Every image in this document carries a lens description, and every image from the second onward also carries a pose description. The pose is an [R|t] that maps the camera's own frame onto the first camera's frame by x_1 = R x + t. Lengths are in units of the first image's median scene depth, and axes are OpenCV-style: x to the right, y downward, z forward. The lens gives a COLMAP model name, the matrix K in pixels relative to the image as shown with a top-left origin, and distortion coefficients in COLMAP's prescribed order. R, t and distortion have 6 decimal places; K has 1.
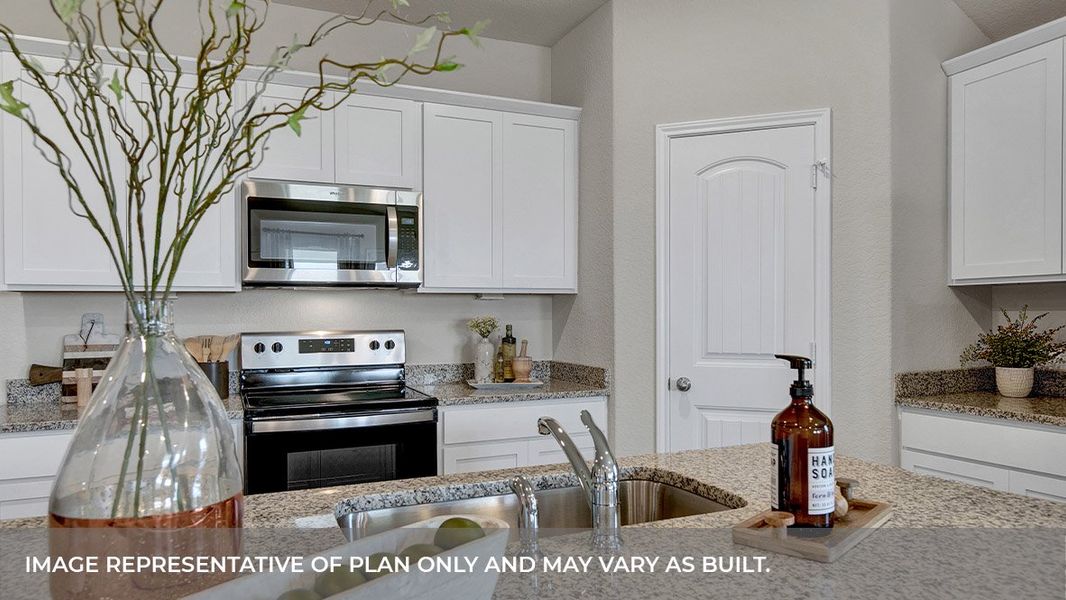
lens RADIAL K [[798.6, 0, 533.0], [0, 798.6, 300.0], [0, 0, 1]] dist [-0.000208, -0.000226]
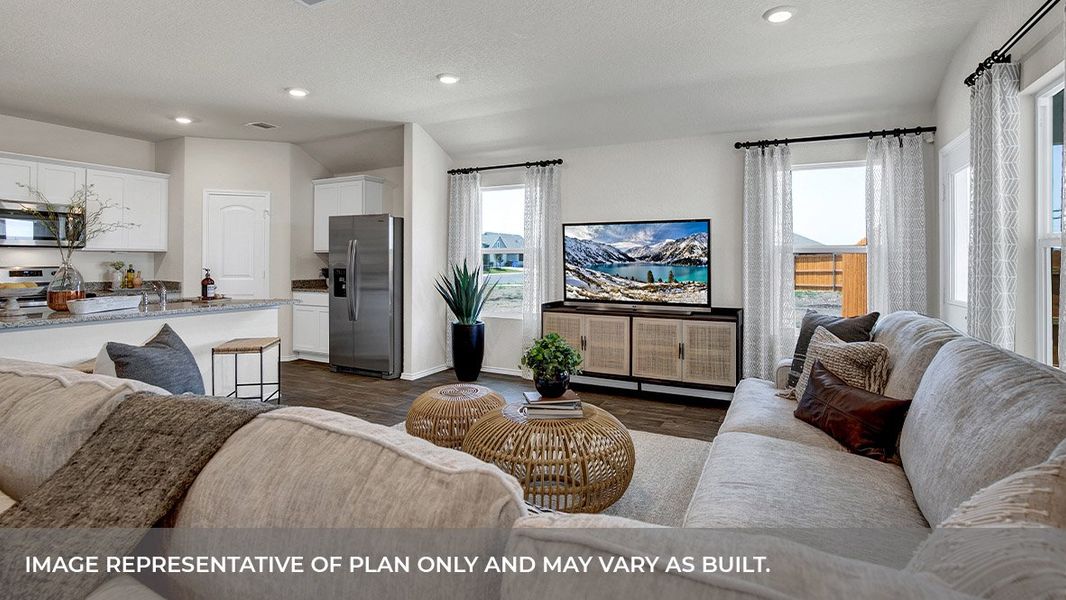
lens RADIAL K [[517.3, 0, 530.7], [0, 517.3, 252.1], [0, 0, 1]] dist [-0.000500, -0.000153]
pose [[0.796139, 0.018006, 0.604846, -0.015585], [-0.019267, 0.999805, -0.004403, -0.022100], [-0.604807, -0.008148, 0.796331, -0.972155]]
